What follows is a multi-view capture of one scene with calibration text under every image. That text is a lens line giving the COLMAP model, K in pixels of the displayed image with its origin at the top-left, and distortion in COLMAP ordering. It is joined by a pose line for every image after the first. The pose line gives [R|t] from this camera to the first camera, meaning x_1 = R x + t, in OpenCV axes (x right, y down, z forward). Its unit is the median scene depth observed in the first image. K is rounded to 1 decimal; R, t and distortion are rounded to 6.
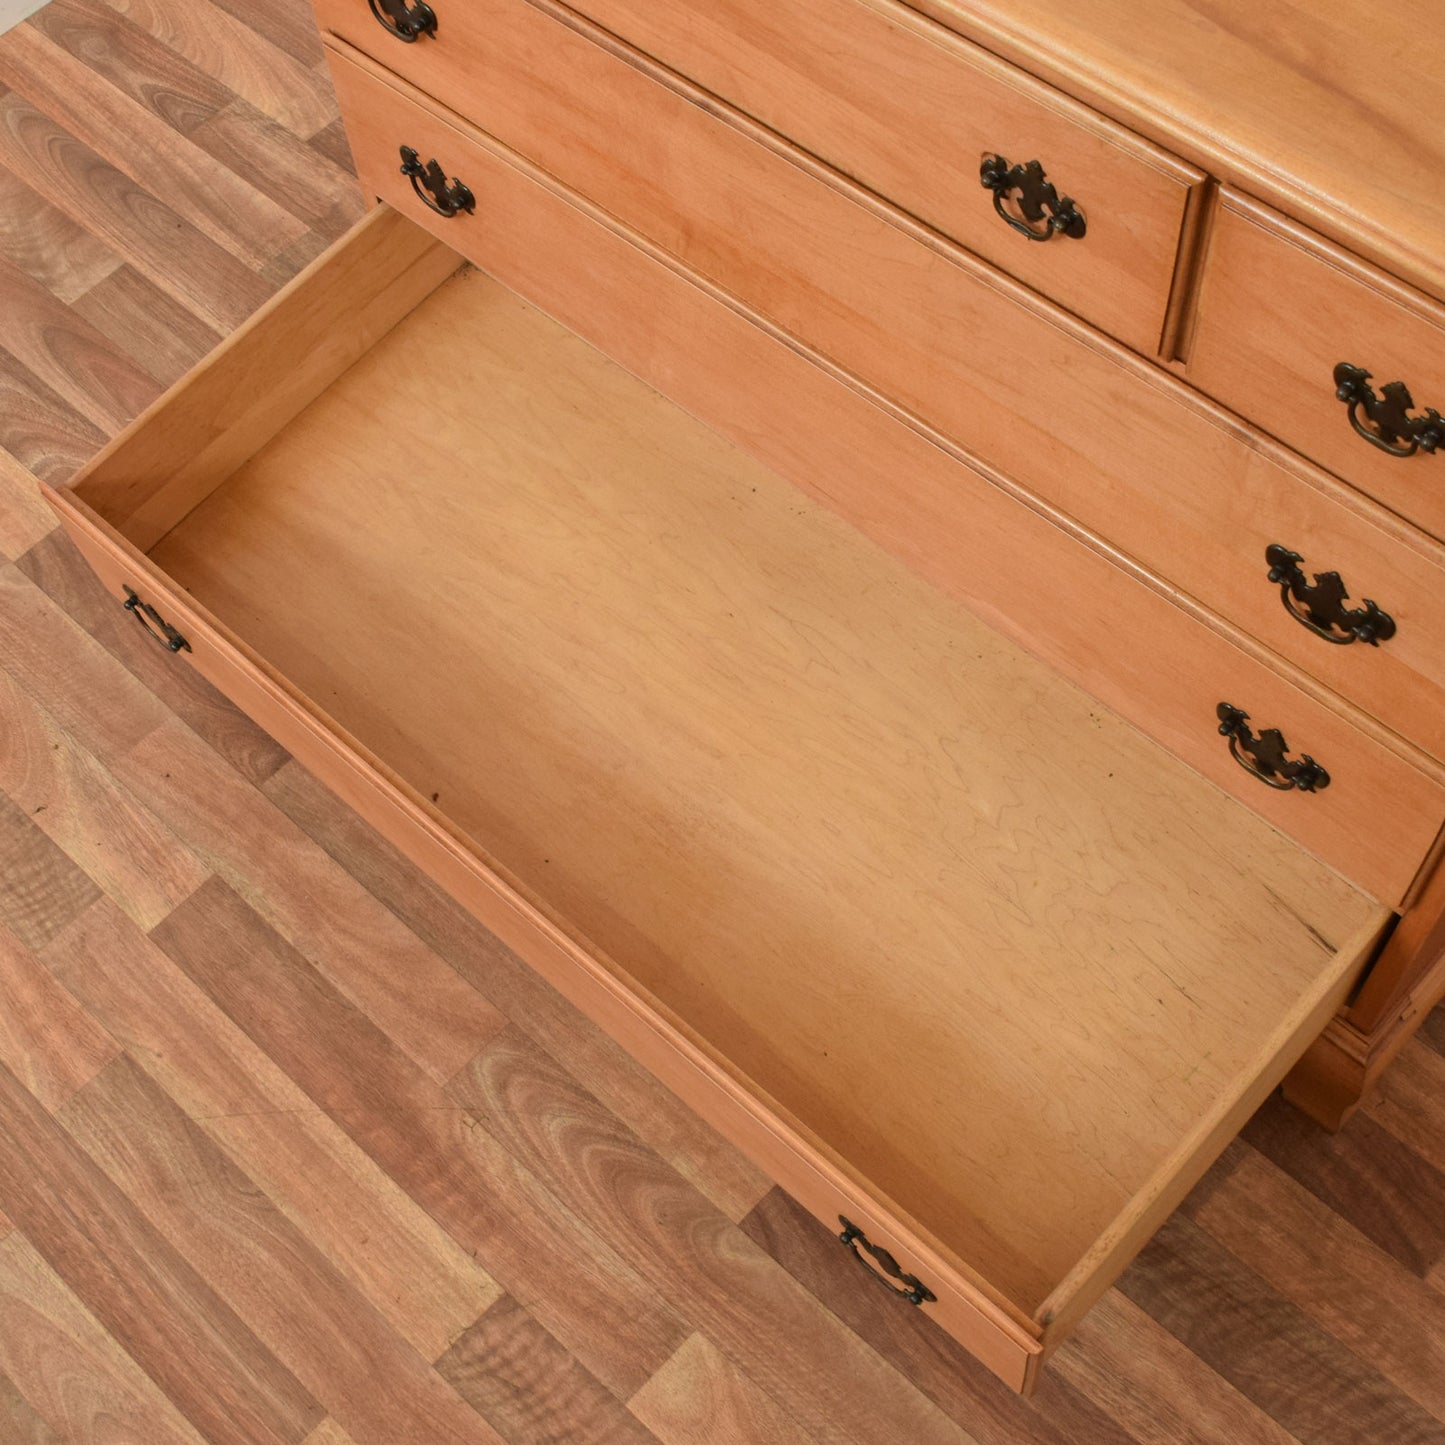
lens RADIAL K [[2090.3, 0, 632.6], [0, 2090.3, 722.3], [0, 0, 1]] dist [-0.095353, 0.025346]
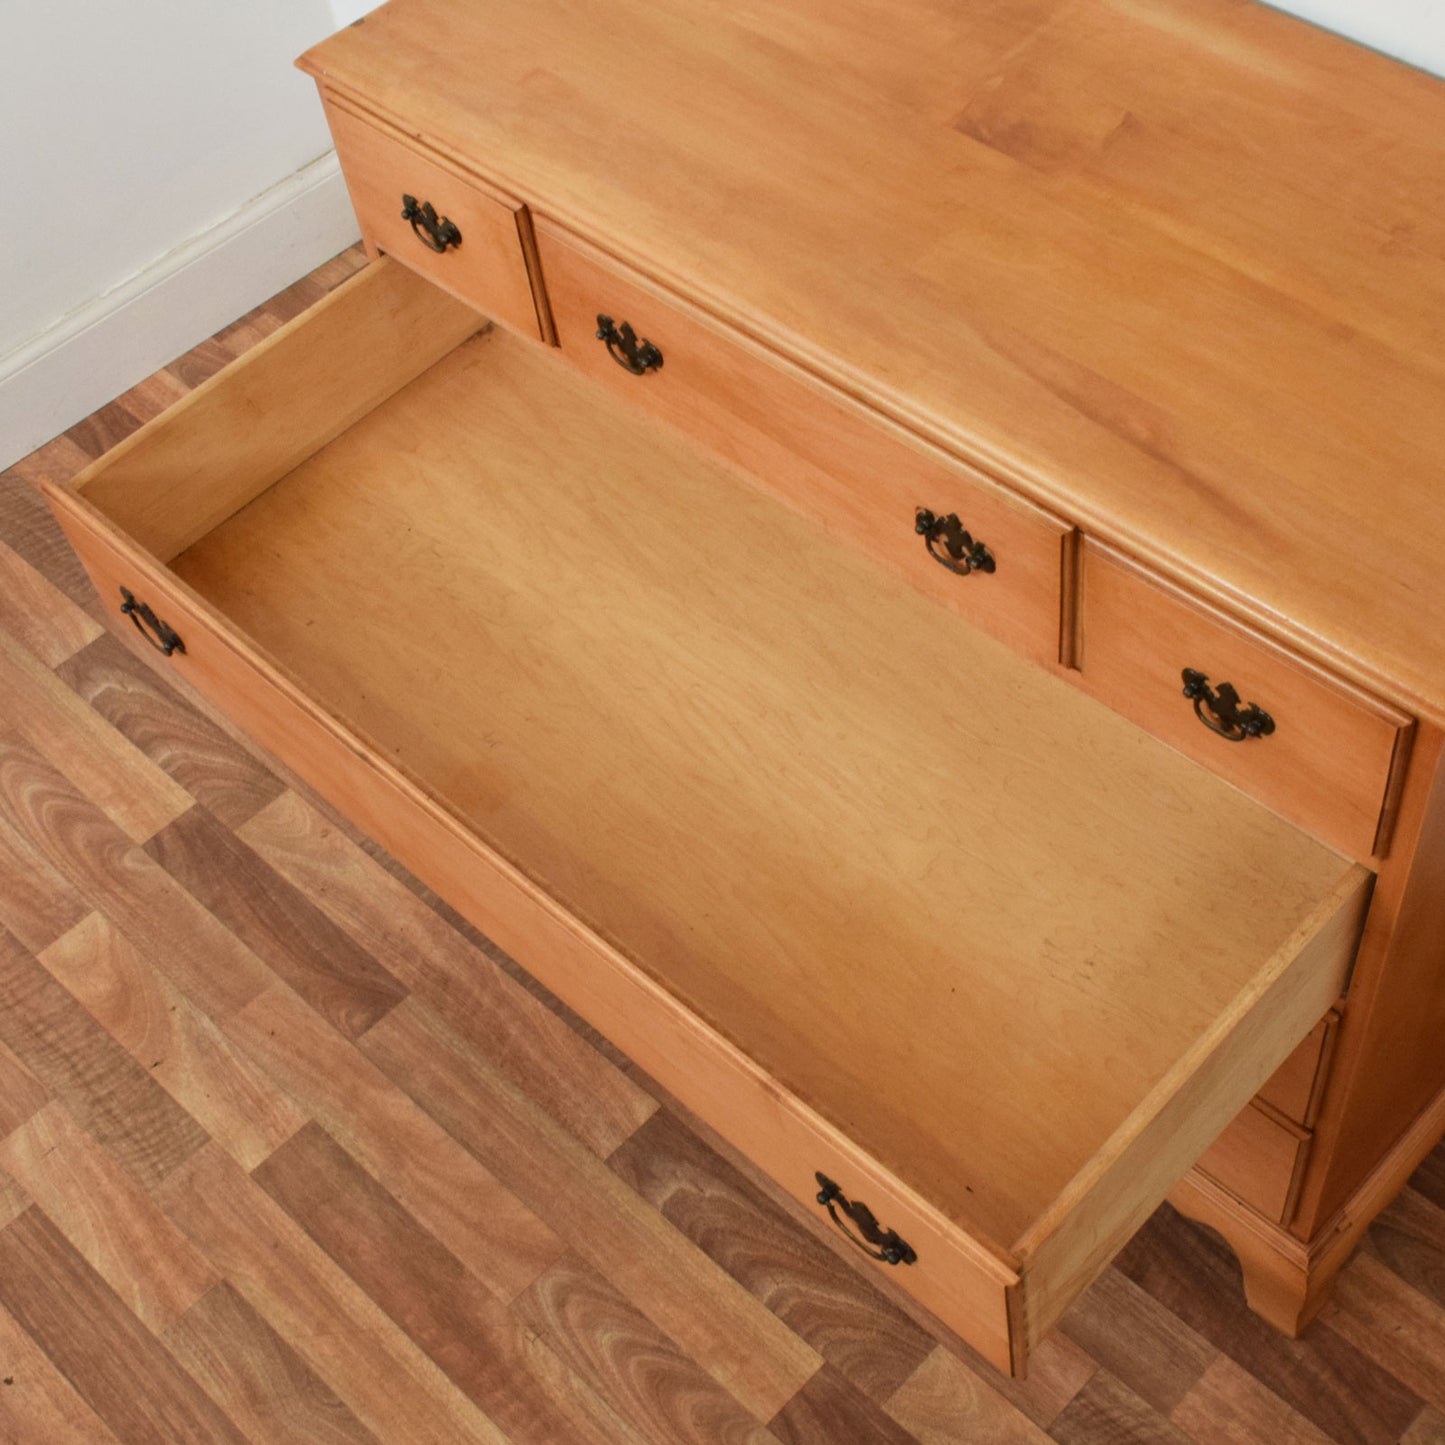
lens RADIAL K [[2095.3, 0, 804.1], [0, 2095.3, 736.8], [0, 0, 1]] dist [-0.022290, 0.015338]
pose [[0.999869, -0.004834, 0.015455, 0.053408], [0.006891, 0.990693, -0.135938, 0.025064], [-0.014654, 0.136027, 0.990597, -0.166886]]
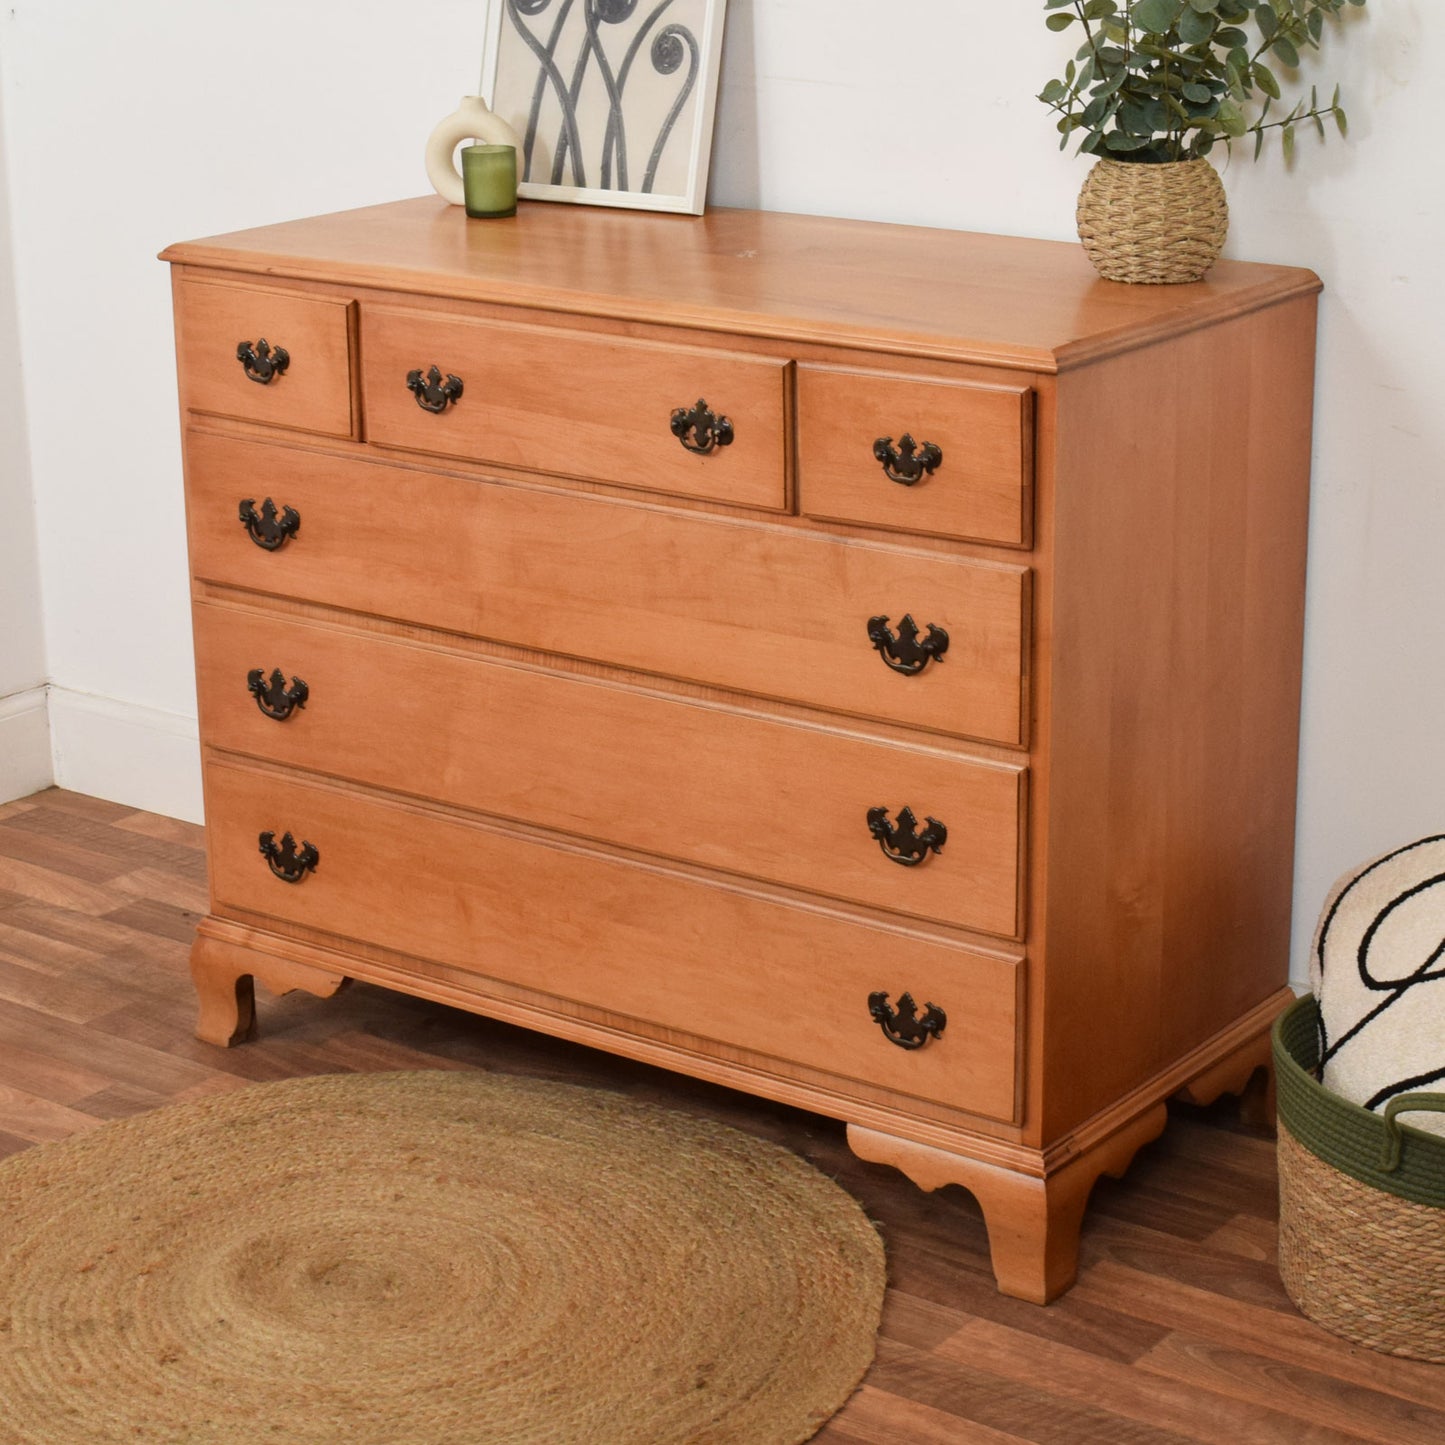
lens RADIAL K [[3193.7, 0, 806.6], [0, 3193.7, 722.9], [0, 0, 1]] dist [0.005866, 0.173227]
pose [[0.985423, 0.032416, 0.167007, -0.098072], [0.089550, 0.735834, -0.671215, 1.101924], [-0.144647, 0.676386, 0.722204, -0.478232]]
